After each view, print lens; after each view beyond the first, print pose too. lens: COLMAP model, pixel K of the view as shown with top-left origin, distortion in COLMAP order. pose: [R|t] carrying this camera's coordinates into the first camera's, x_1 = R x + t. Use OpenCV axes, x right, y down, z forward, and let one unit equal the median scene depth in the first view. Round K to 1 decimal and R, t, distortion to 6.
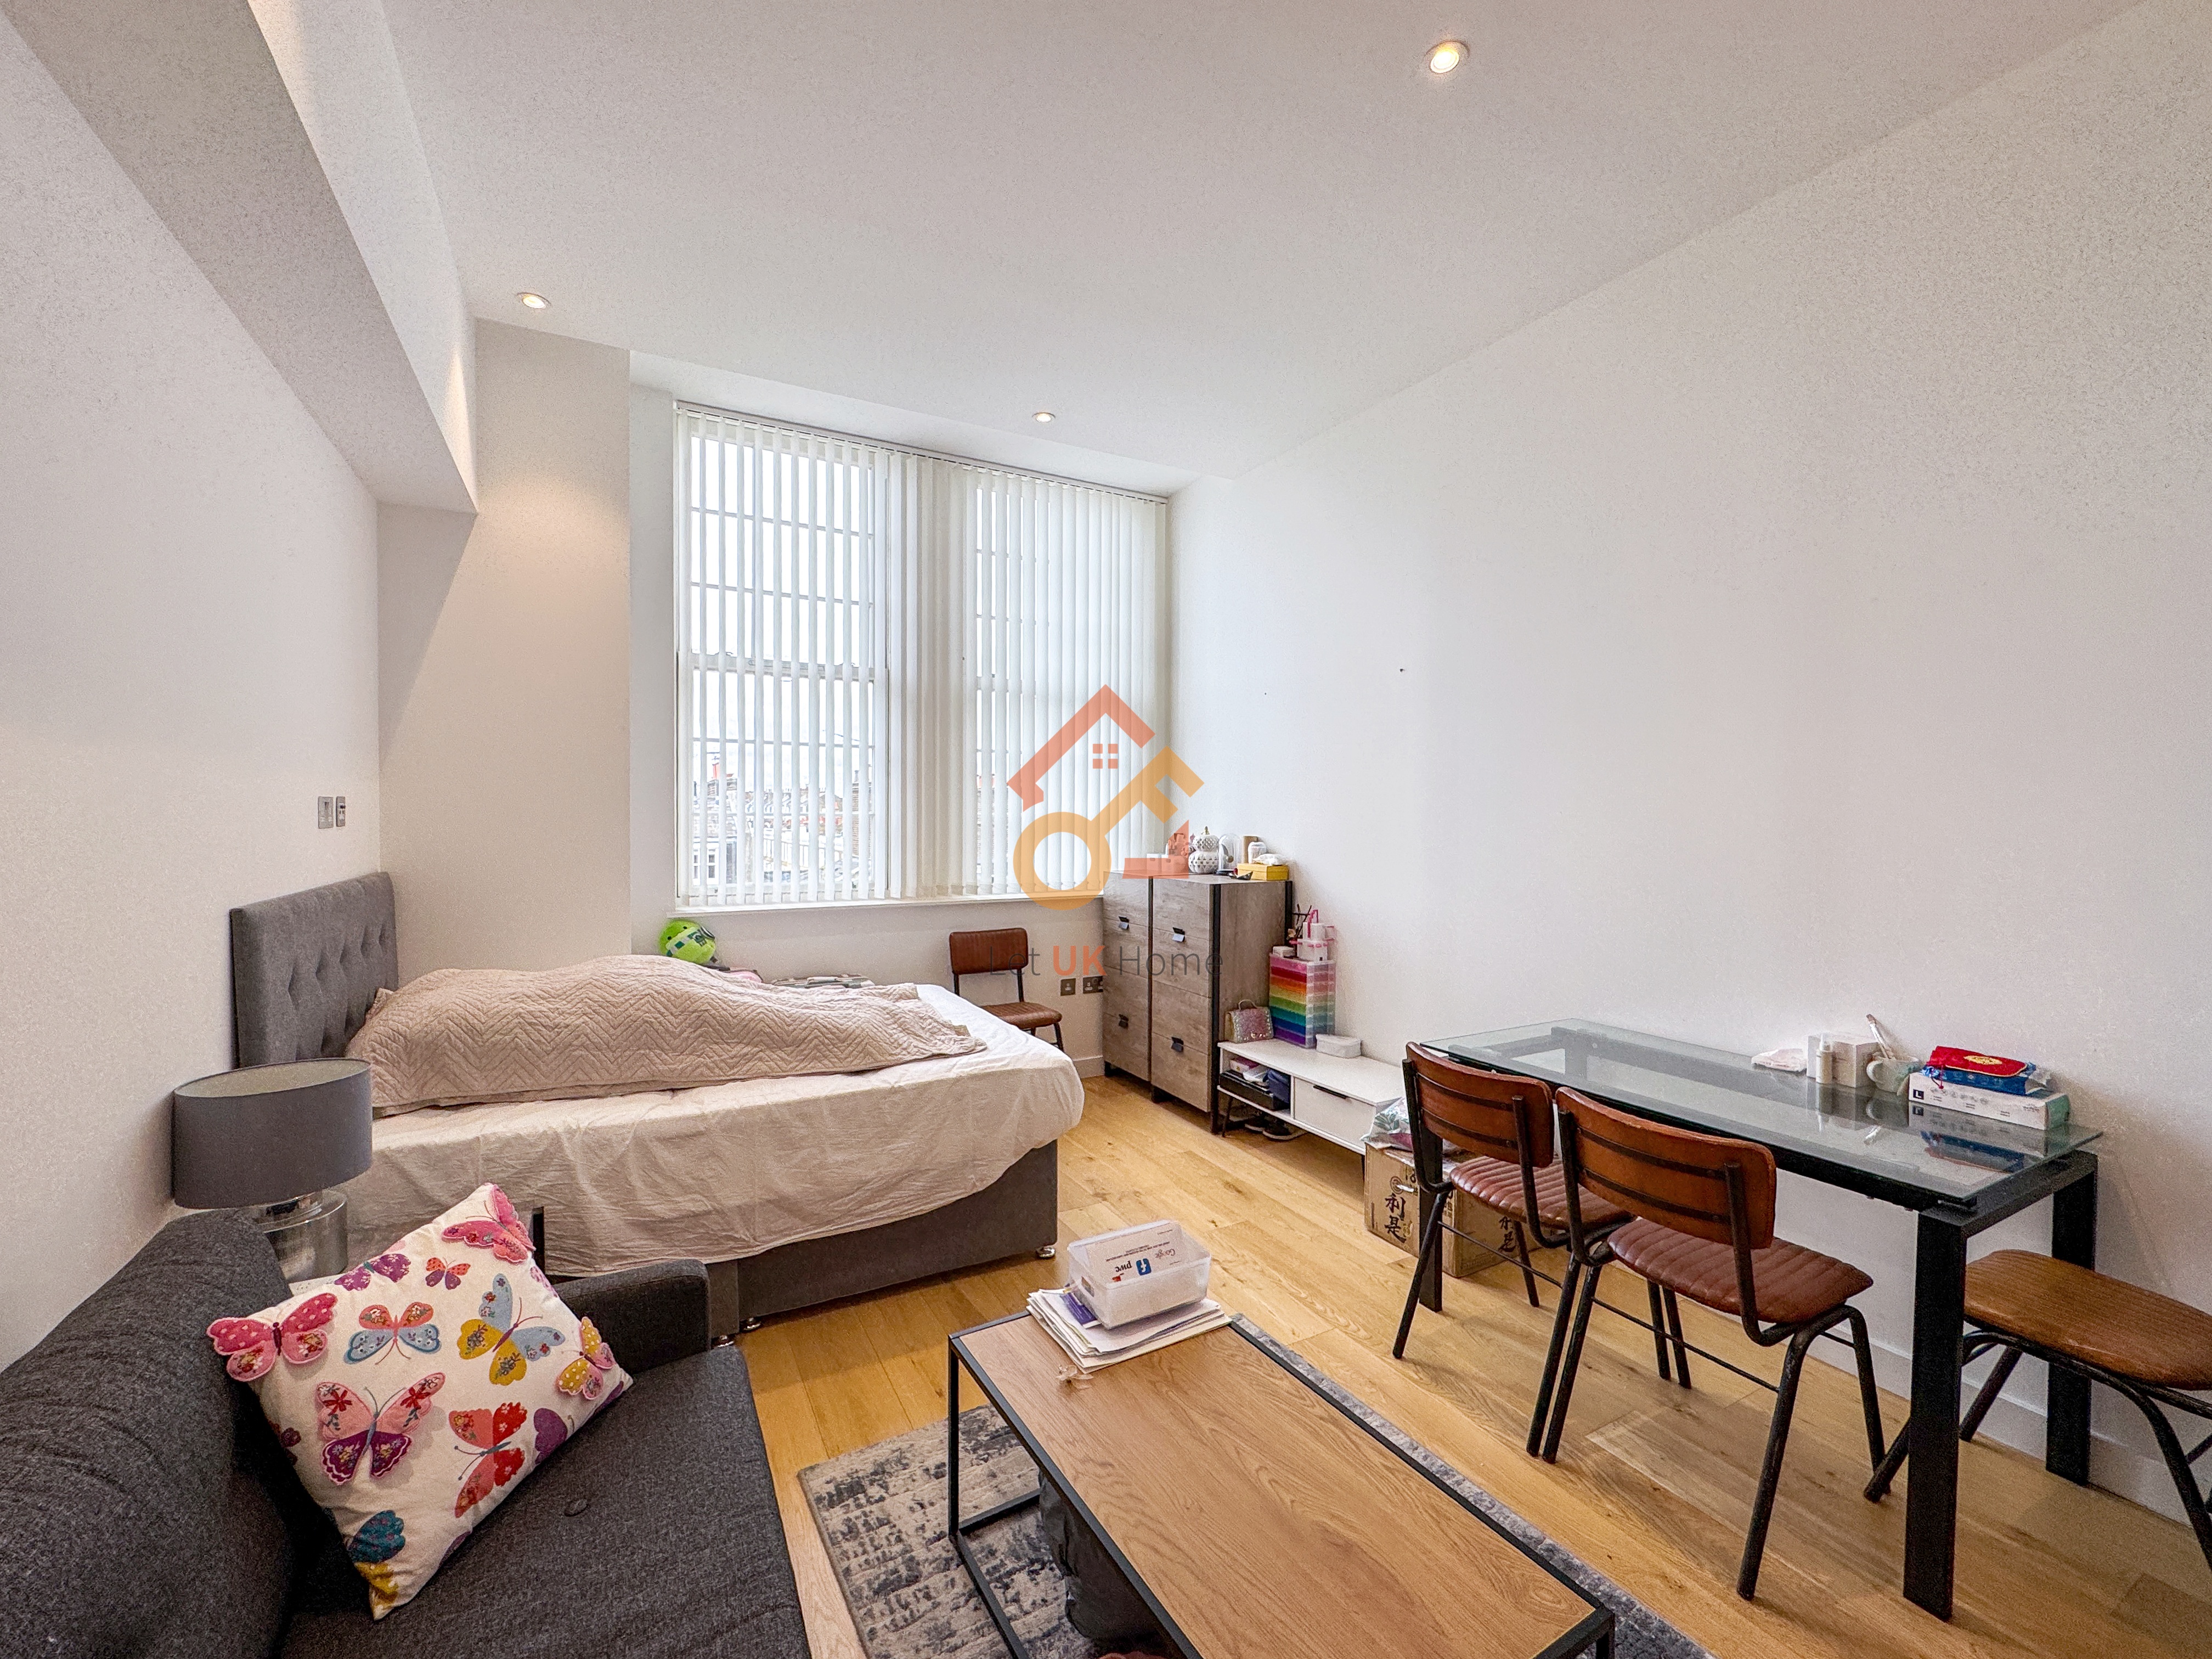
lens RADIAL K [[911.9, 0, 1135.4], [0, 911.9, 833.4], [0, 0, 1]] dist [0.000801, 0.000187]
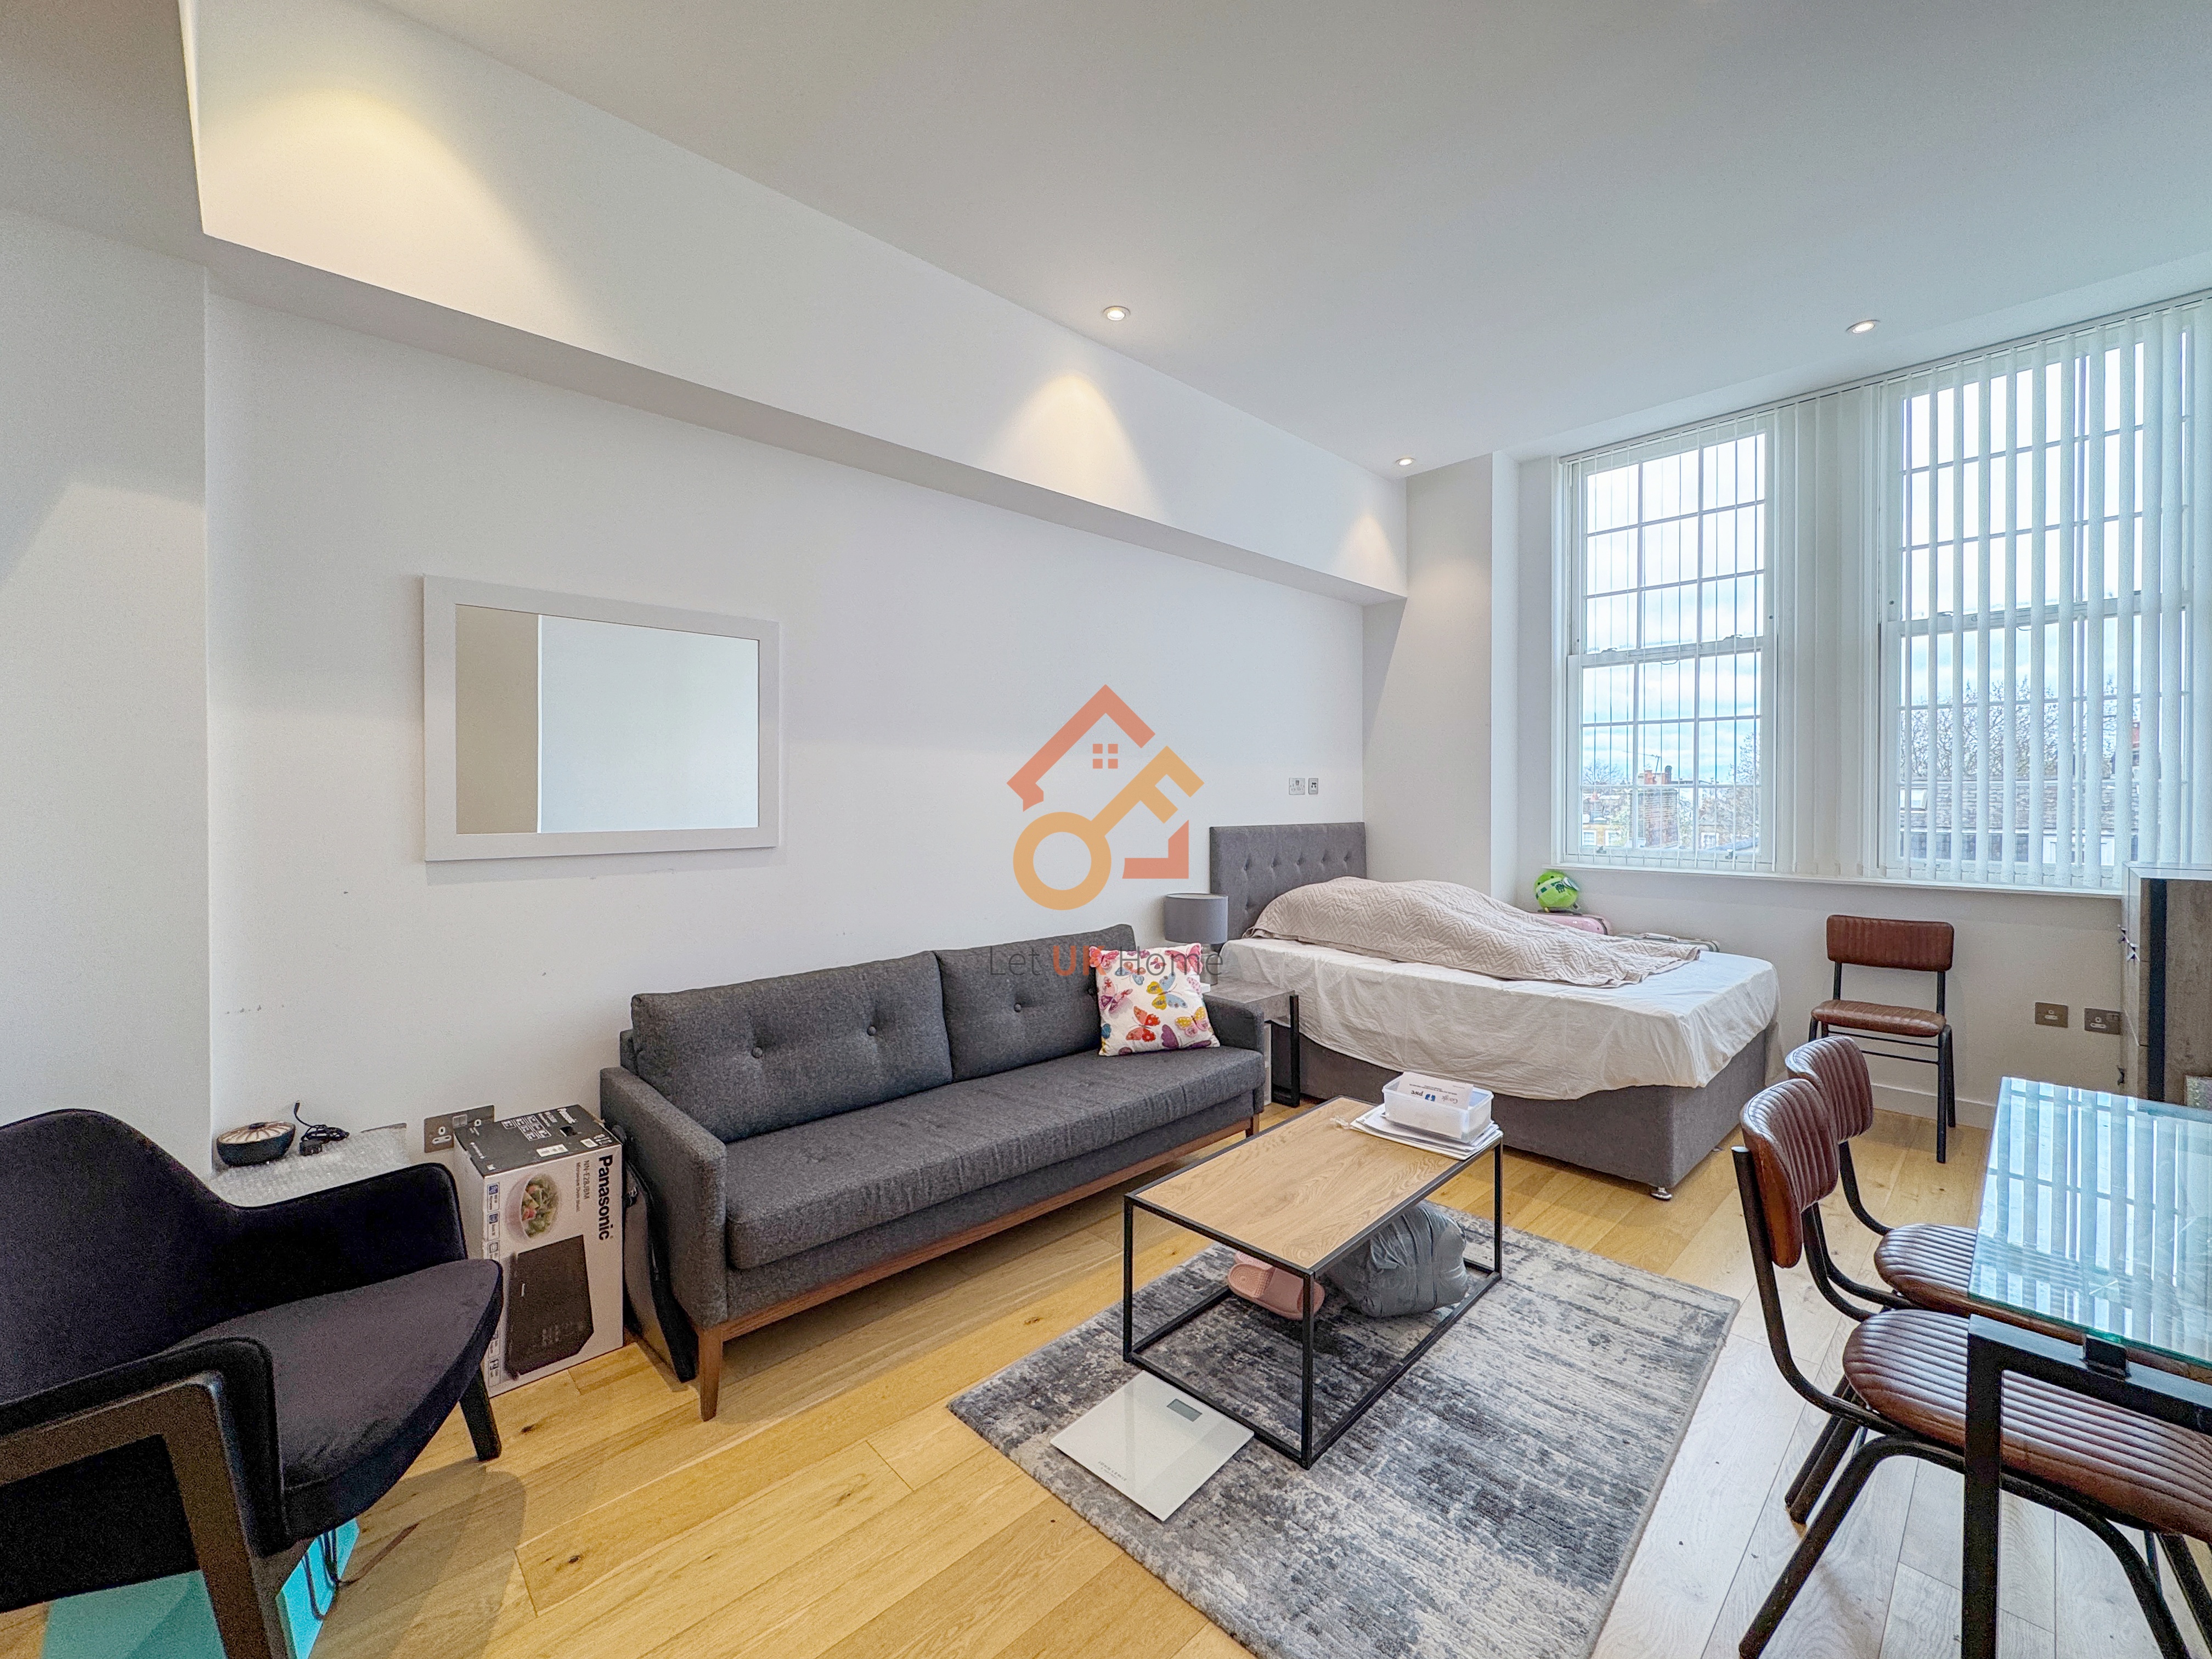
lens RADIAL K [[956.4, 0, 1075.2], [0, 956.4, 793.1], [0, 0, 1]] dist [-0.000263, -0.000338]
pose [[0.229271, -0.005940, -0.973344, 0.639727], [-0.020856, 0.999722, -0.011014, 0.016956], [0.973139, 0.022825, 0.229084, 0.059945]]
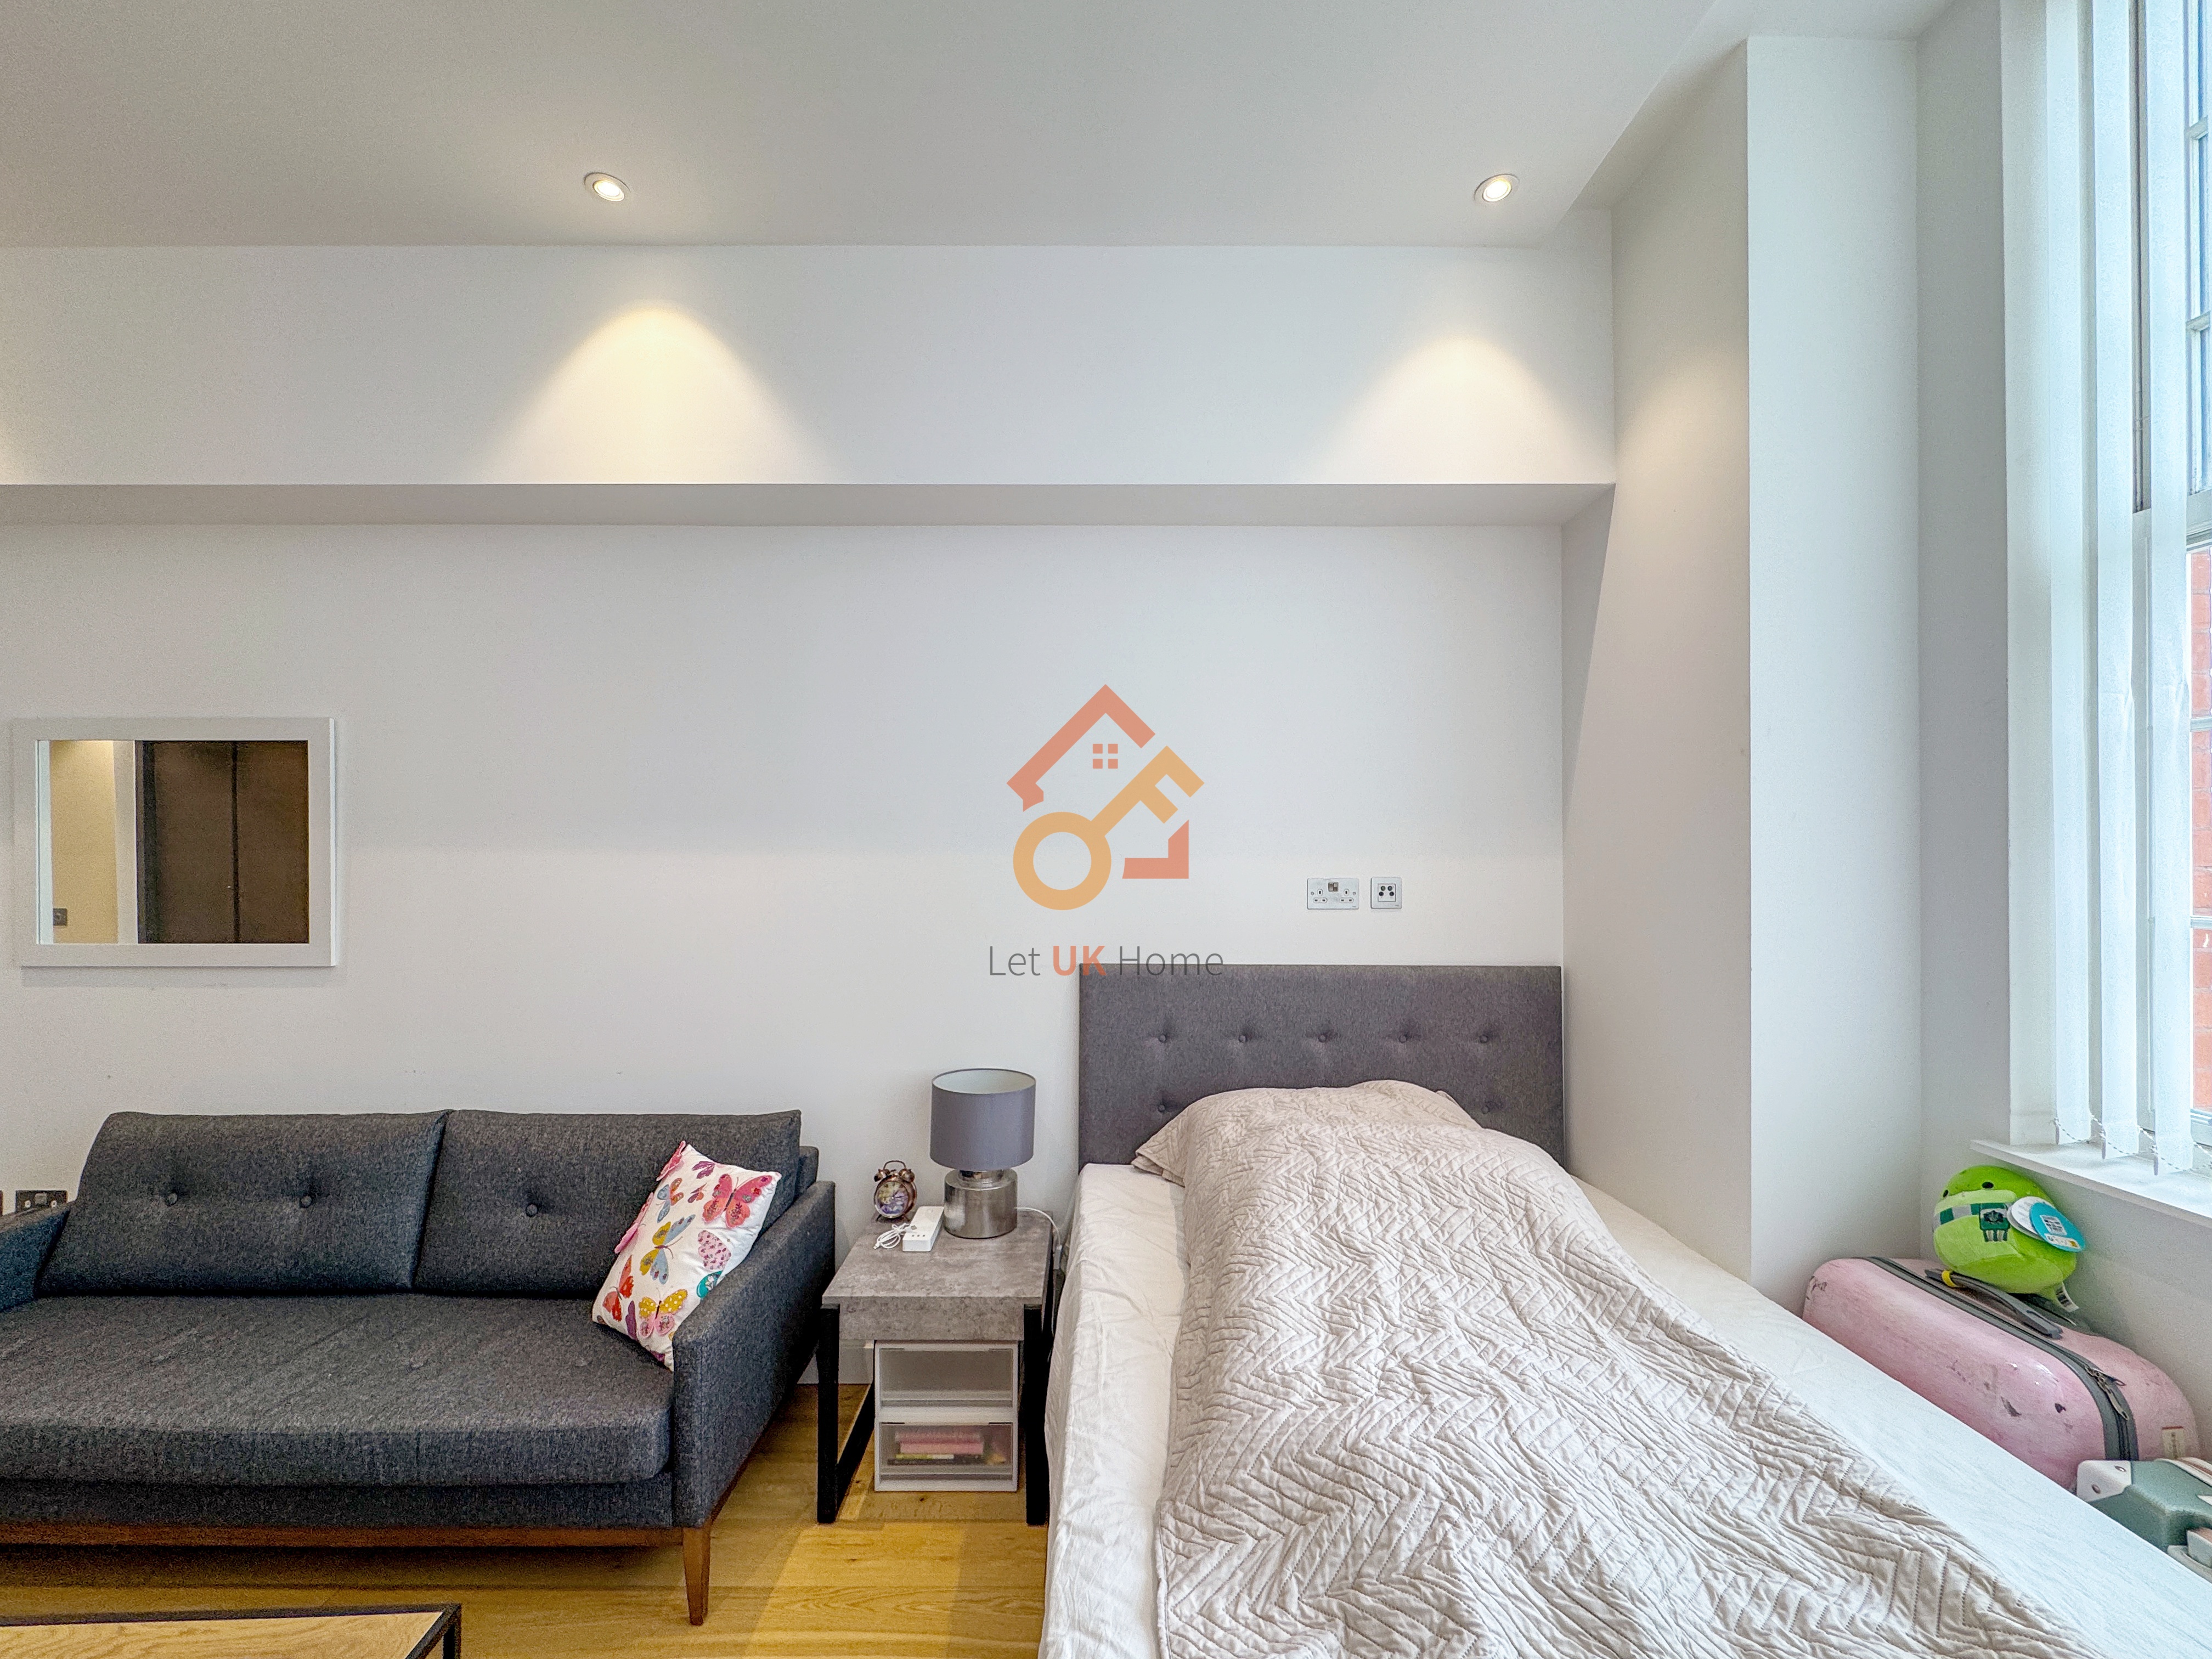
lens RADIAL K [[891.1, 0, 1087.0], [0, 891.1, 840.7], [0, 0, 1]] dist [-0.004363, 0.000045]
pose [[-0.512503, -0.012425, -0.858596, 0.082188], [-0.019951, 0.999798, -0.002560, -0.048831], [0.858454, 0.015818, -0.512647, 0.855122]]
